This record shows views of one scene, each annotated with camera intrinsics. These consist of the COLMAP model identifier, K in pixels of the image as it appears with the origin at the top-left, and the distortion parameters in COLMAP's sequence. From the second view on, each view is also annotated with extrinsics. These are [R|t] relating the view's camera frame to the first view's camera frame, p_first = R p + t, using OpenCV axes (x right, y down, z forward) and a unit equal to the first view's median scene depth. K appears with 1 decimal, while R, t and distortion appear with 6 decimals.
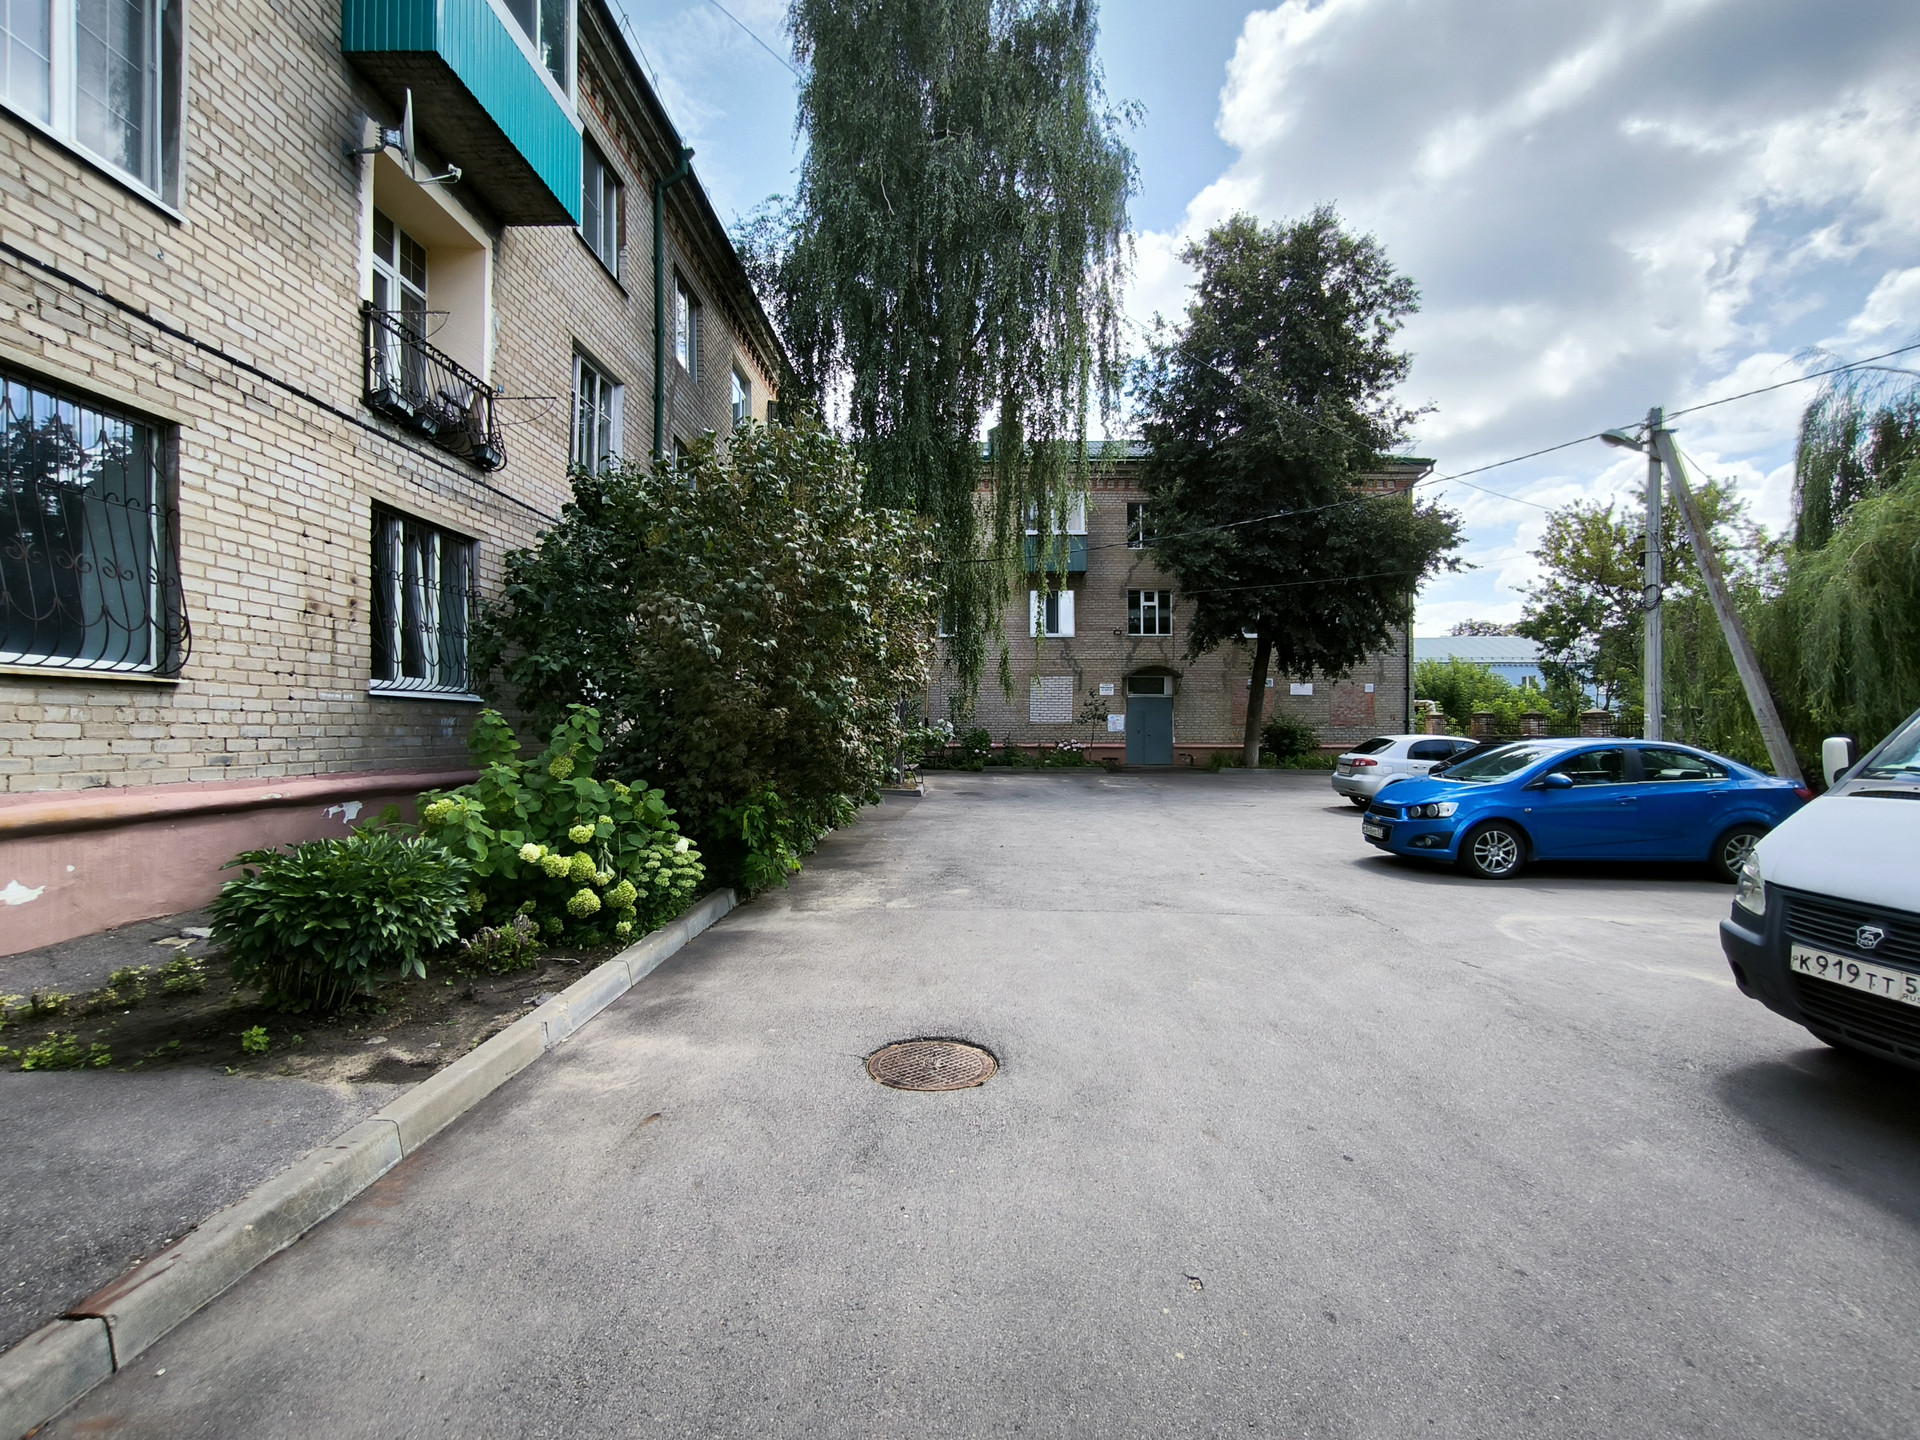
lens RADIAL K [[833.9, 0, 968.9], [0, 833.9, 706.9], [0, 0, 1]] dist [-0.007235, 0.006061]
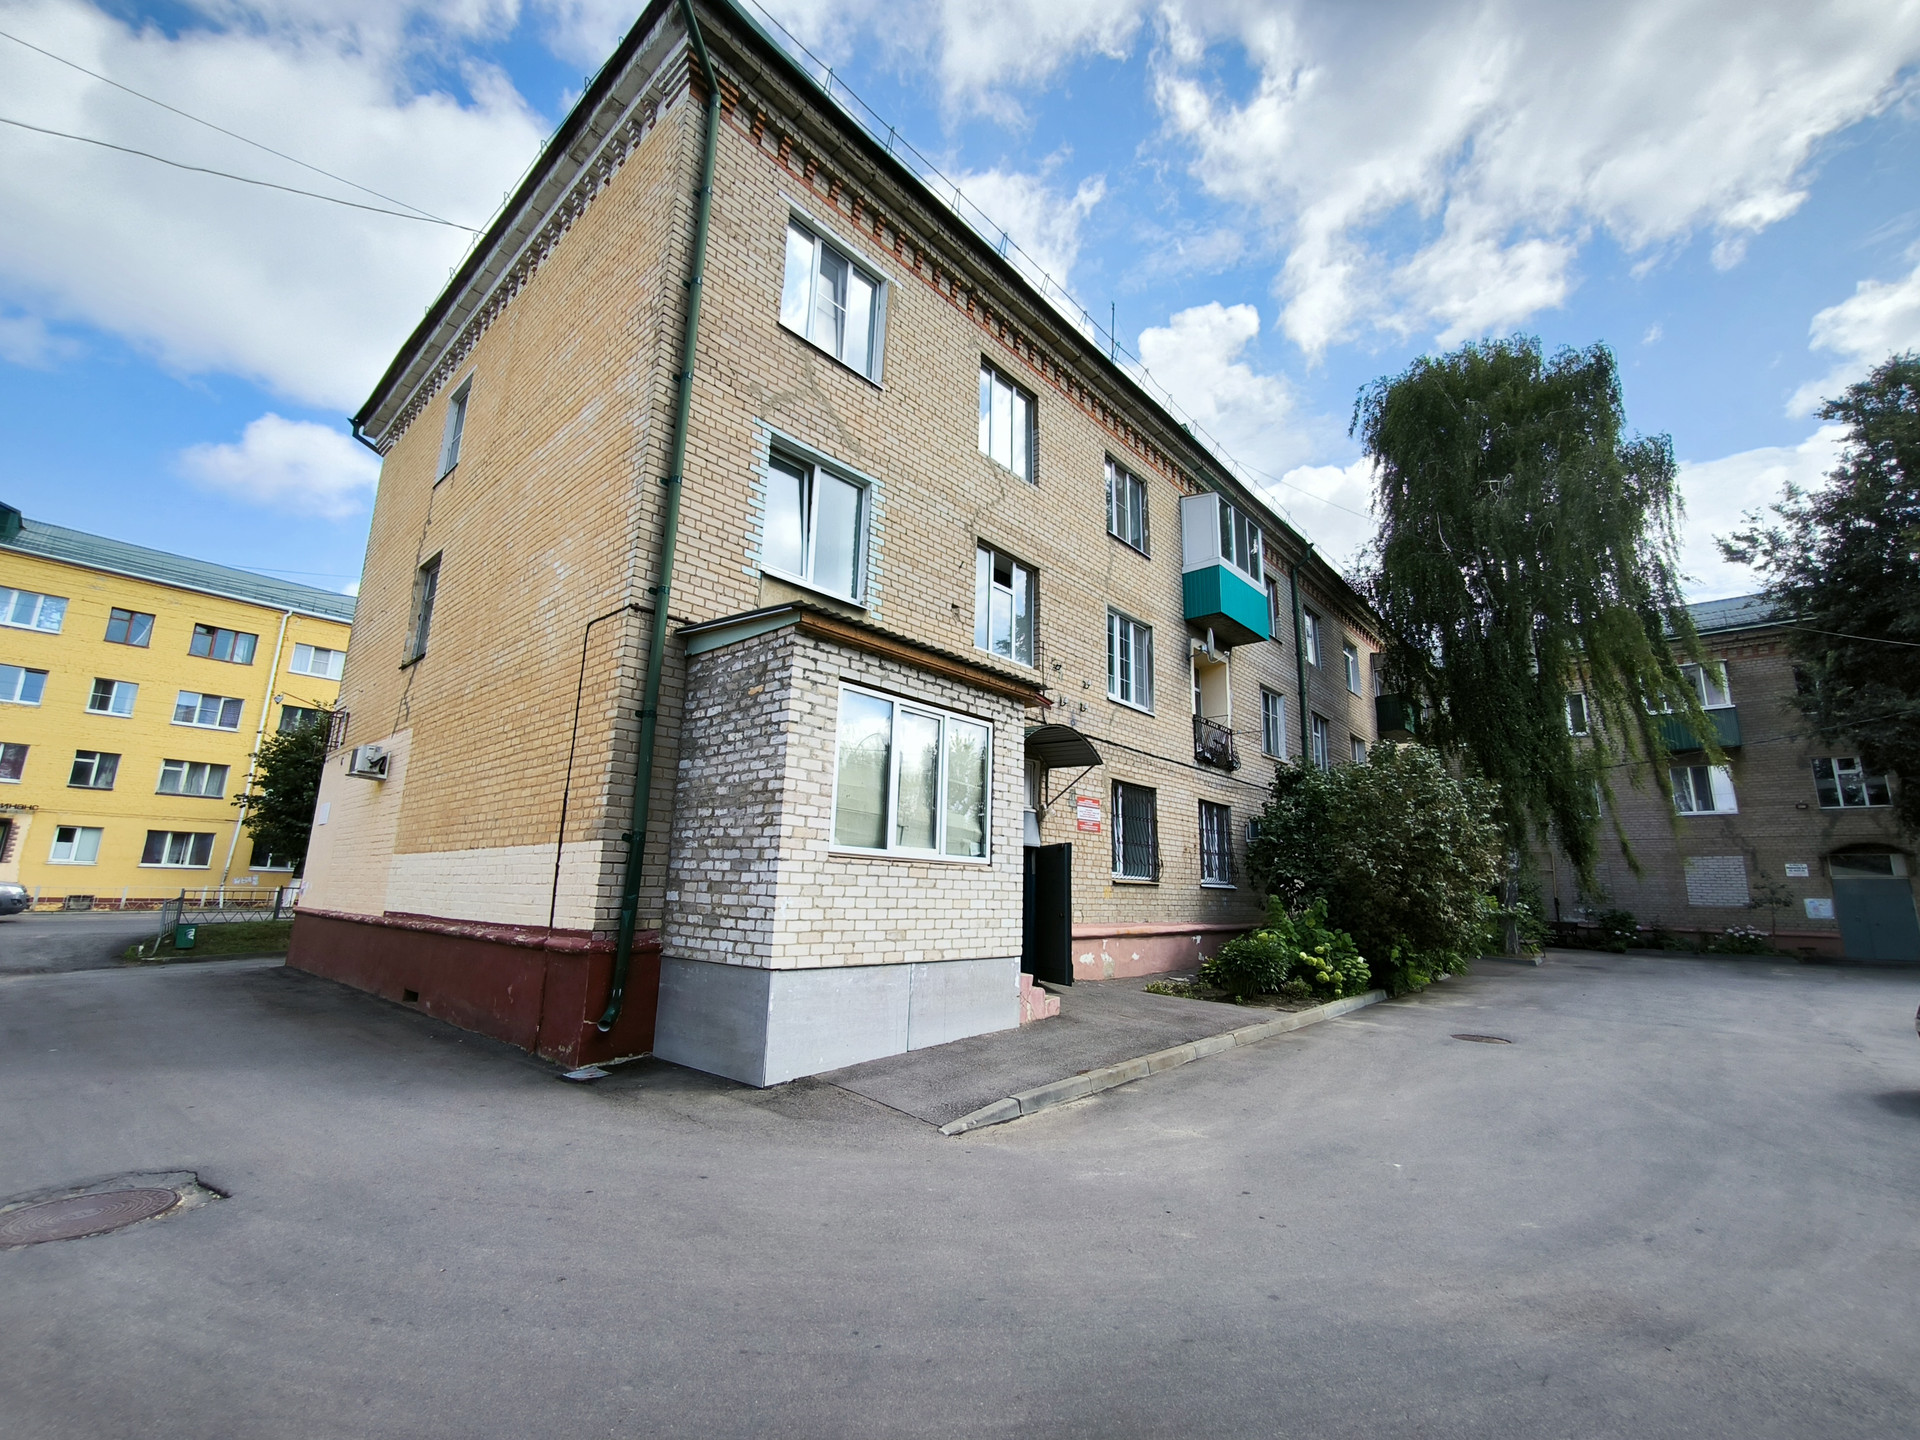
lens RADIAL K [[833.9, 0, 960.5], [0, 833.9, 730.2], [0, 0, 1]] dist [-0.007235, 0.006061]
pose [[0.766692, -0.107887, -0.632885, 0.130852], [-0.005069, 0.984732, -0.174006, -0.018757], [0.641995, 0.136617, 0.754439, -0.622494]]
